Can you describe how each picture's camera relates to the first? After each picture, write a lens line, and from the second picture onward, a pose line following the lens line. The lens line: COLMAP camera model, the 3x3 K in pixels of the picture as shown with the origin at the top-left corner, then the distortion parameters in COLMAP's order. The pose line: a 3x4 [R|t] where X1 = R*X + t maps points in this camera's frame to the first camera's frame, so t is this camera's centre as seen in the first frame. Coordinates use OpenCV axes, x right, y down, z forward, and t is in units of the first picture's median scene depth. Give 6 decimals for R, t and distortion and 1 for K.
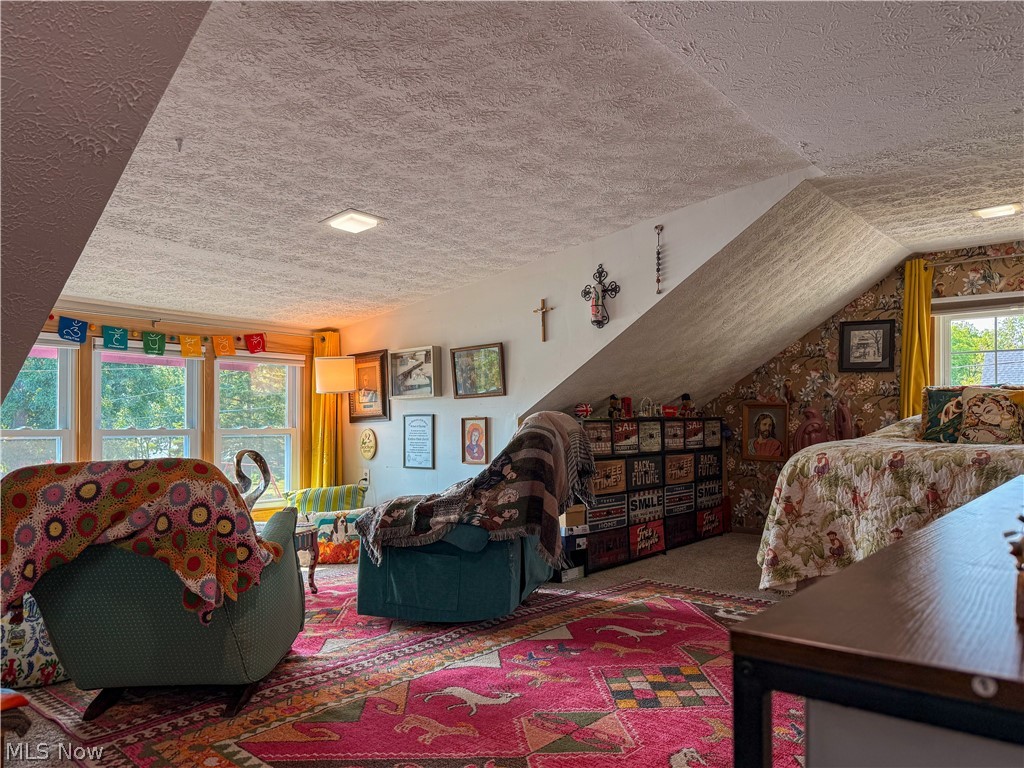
lens RADIAL K [[724.0, 0, 512.0], [0, 724.0, 384.0], [0, 0, 1]] dist [0.098235, -0.148073]
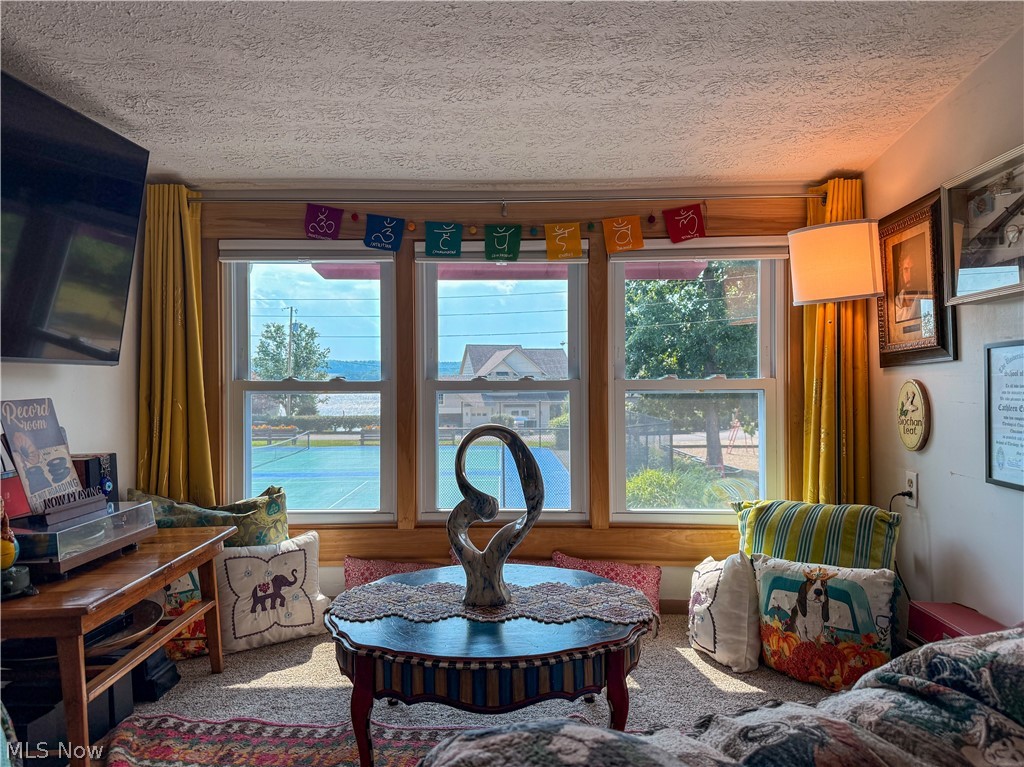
lens RADIAL K [[724.0, 0, 512.0], [0, 724.0, 383.5], [0, 0, 1]] dist [0.098235, -0.148073]
pose [[0.621955, 0.004895, -0.783038, -0.002735], [0.051182, 0.997588, 0.046890, 0.041078], [0.781379, -0.069240, 0.620204, 0.720280]]
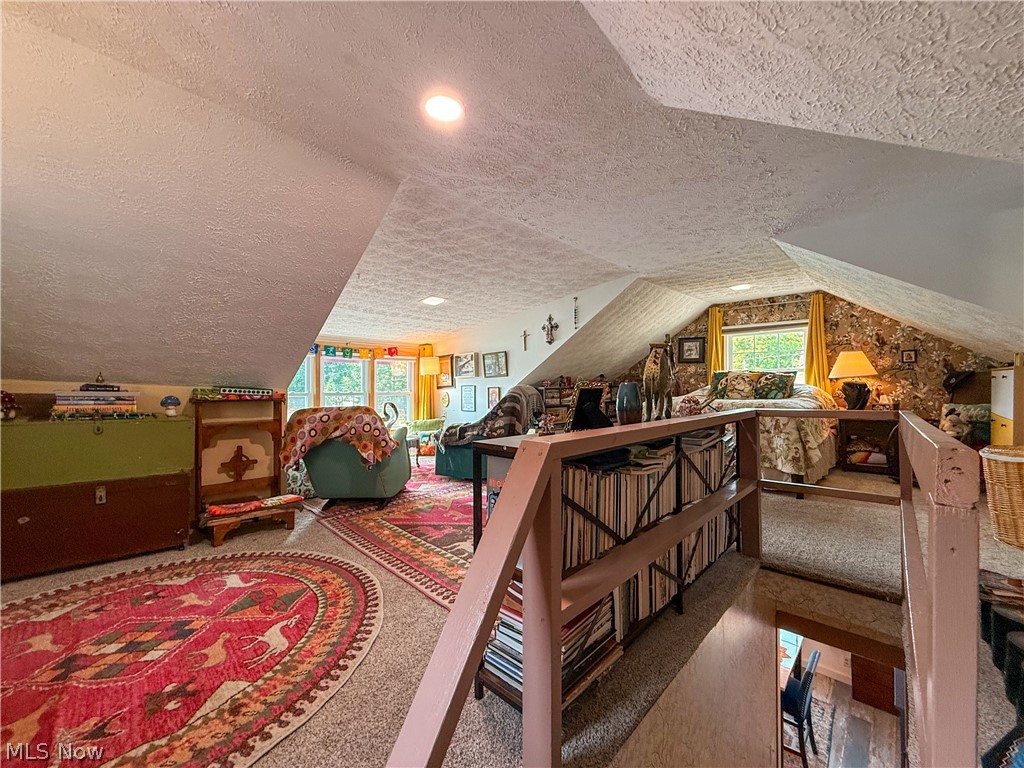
lens RADIAL K [[407.0, 0, 507.9], [0, 407.0, 359.4], [0, 0, 1]] dist [0.000353, 0.000007]
pose [[0.997311, -0.007108, -0.072943, 0.087859], [0.006115, 0.999886, -0.013830, -0.019654], [0.073033, 0.013347, 0.997240, -0.197562]]
